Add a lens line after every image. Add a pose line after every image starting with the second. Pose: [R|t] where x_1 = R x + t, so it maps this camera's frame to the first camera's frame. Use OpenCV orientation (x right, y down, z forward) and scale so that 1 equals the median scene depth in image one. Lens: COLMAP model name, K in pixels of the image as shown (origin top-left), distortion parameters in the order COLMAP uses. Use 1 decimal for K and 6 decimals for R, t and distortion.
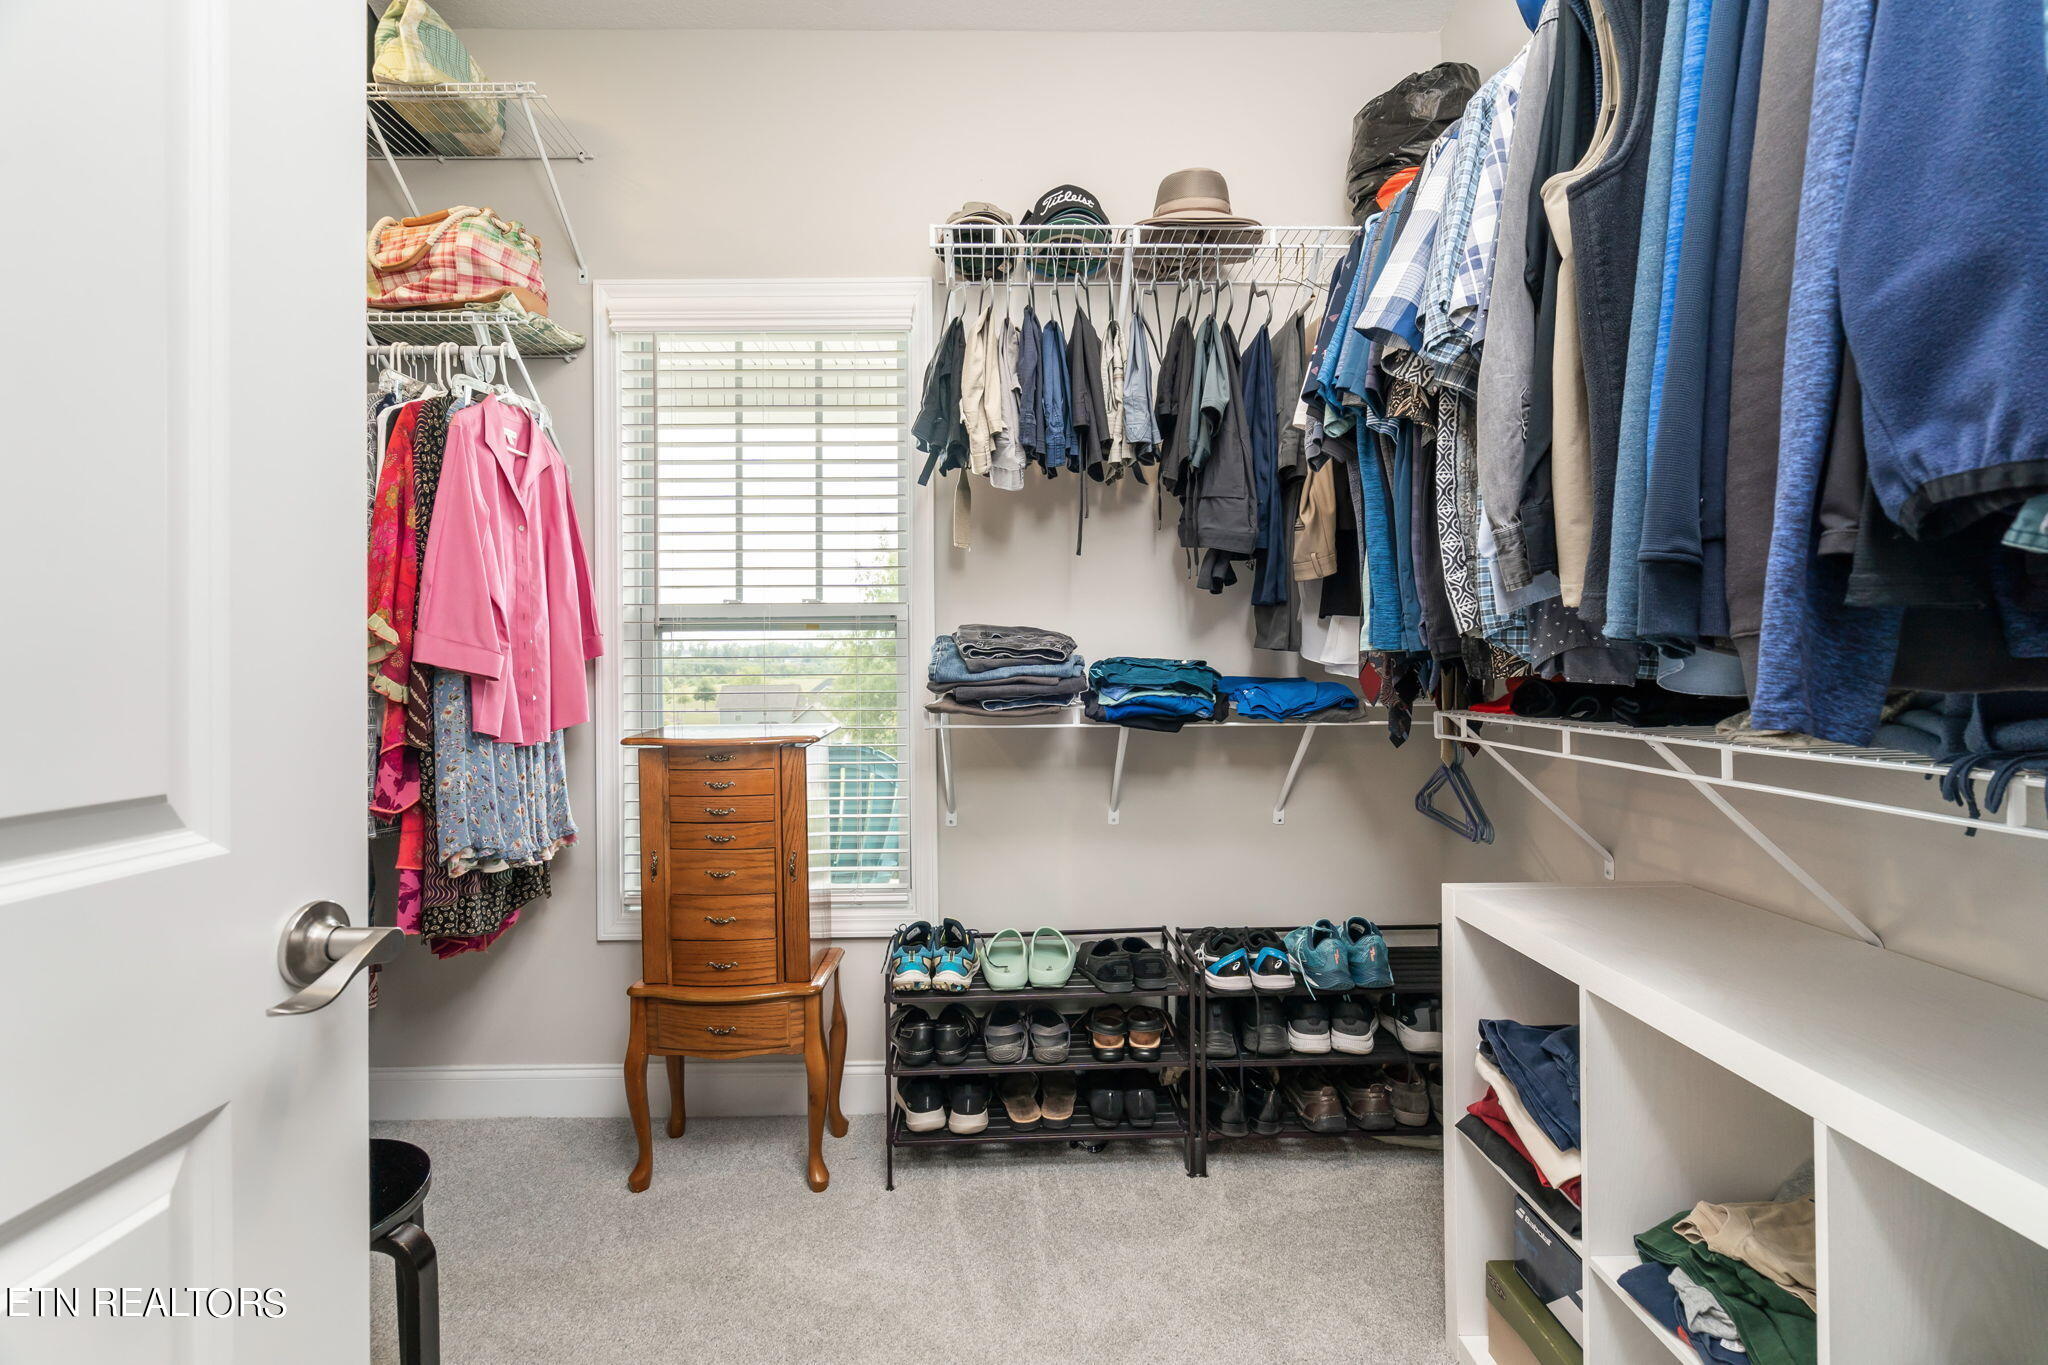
lens RADIAL K [[931.2, 0, 1024.3], [0, 931.2, 680.8], [0, 0, 1]] dist [-0.002872, -0.001047]
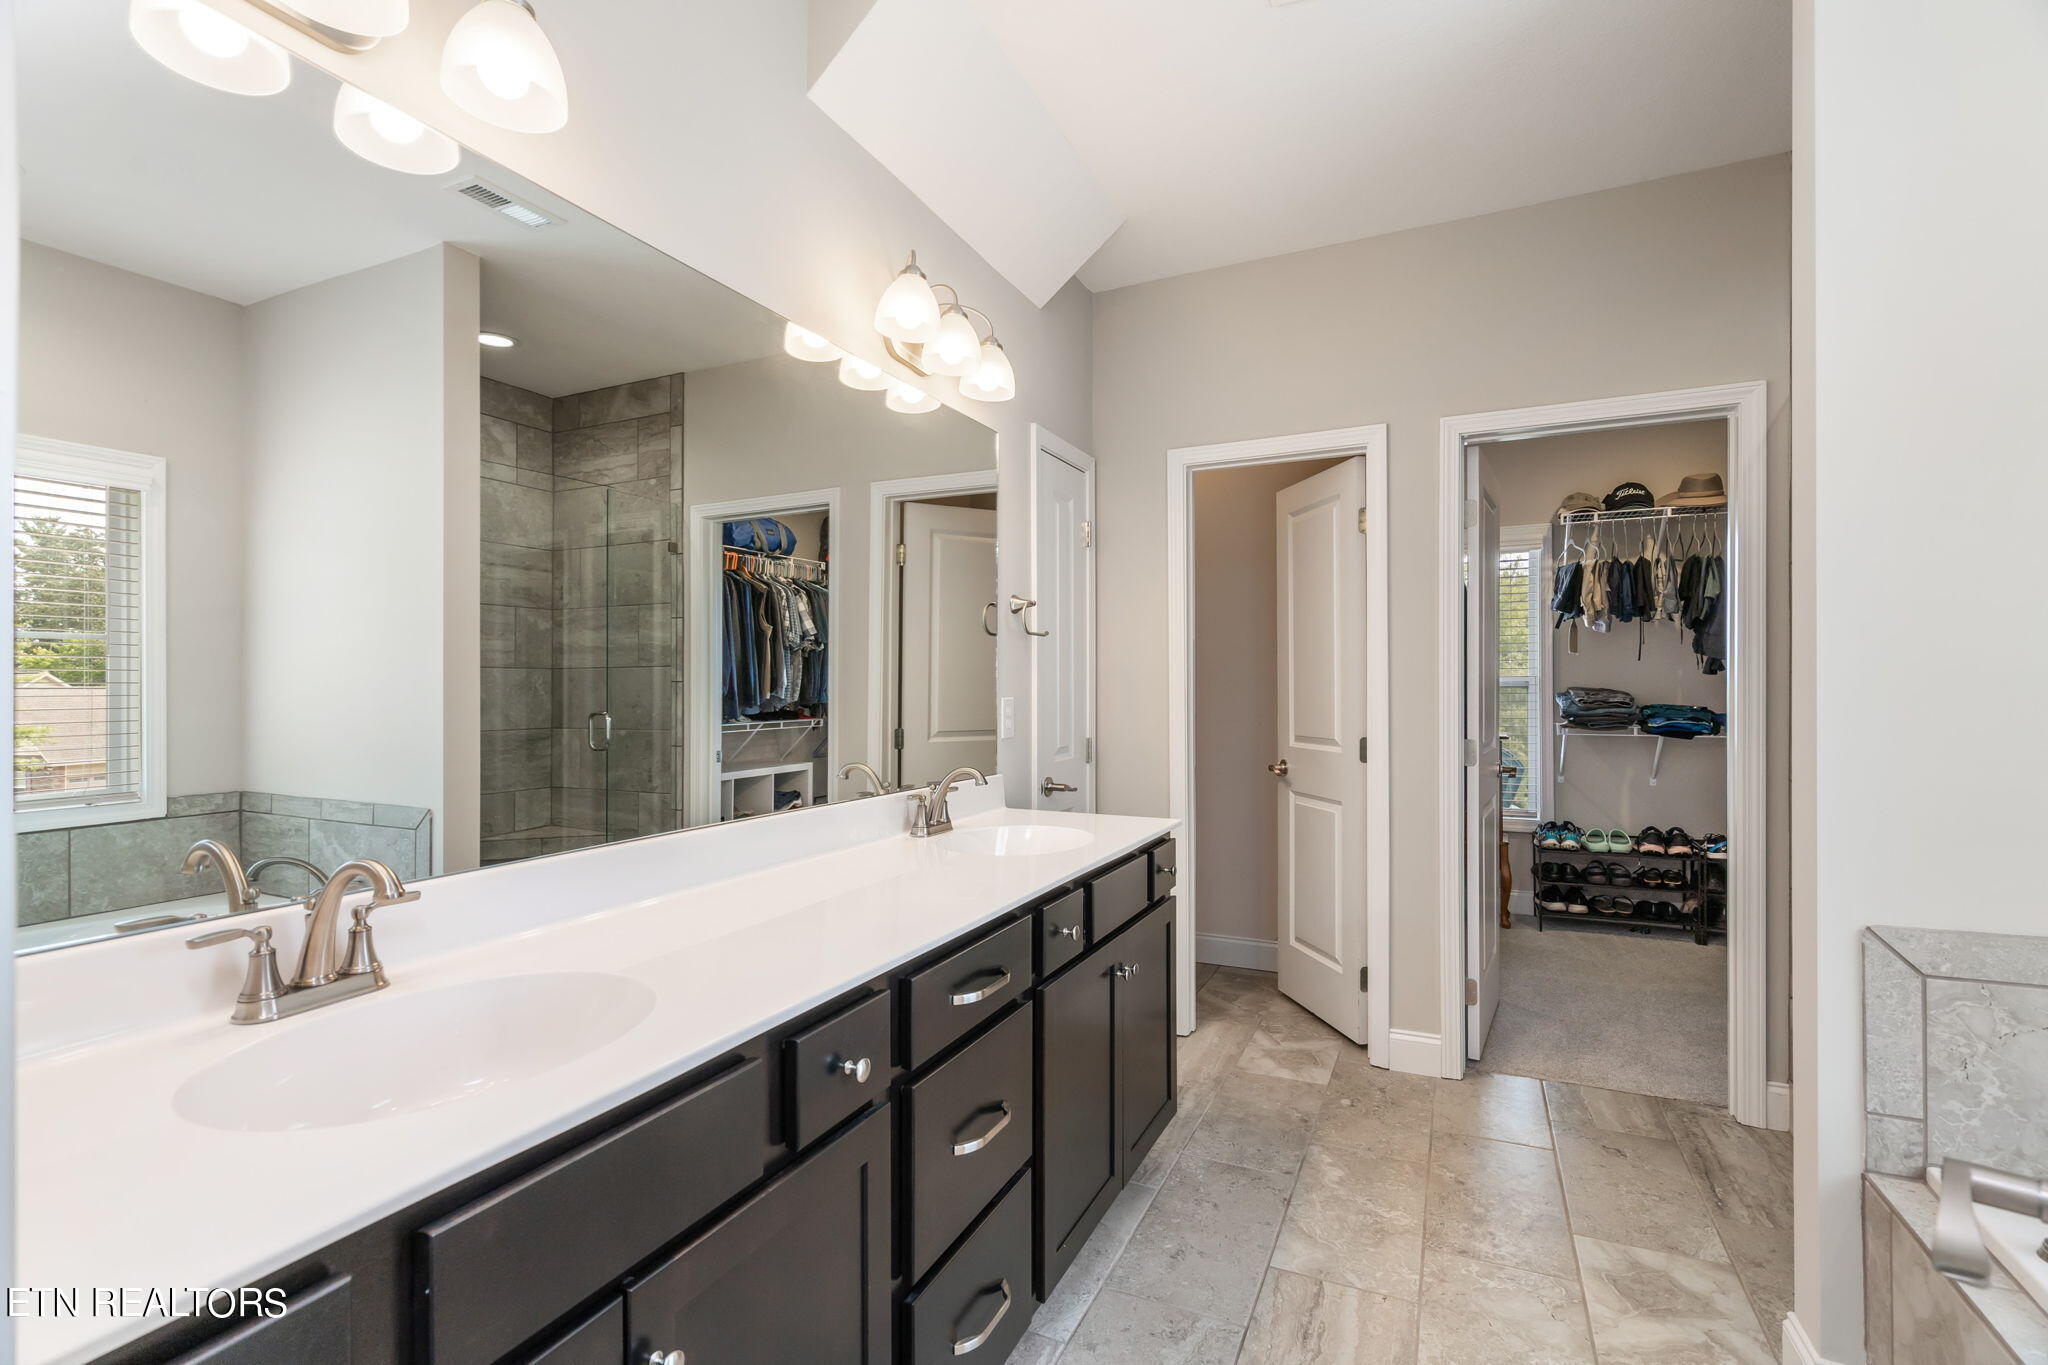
lens RADIAL K [[931.2, 0, 1019.7], [0, 931.2, 687.1], [0, 0, 1]] dist [-0.002872, -0.001047]
pose [[0.886781, 0.005902, -0.462153, -0.222330], [-0.010569, 0.999916, -0.007510, -0.034315], [0.462070, 0.011544, 0.886768, -1.641219]]
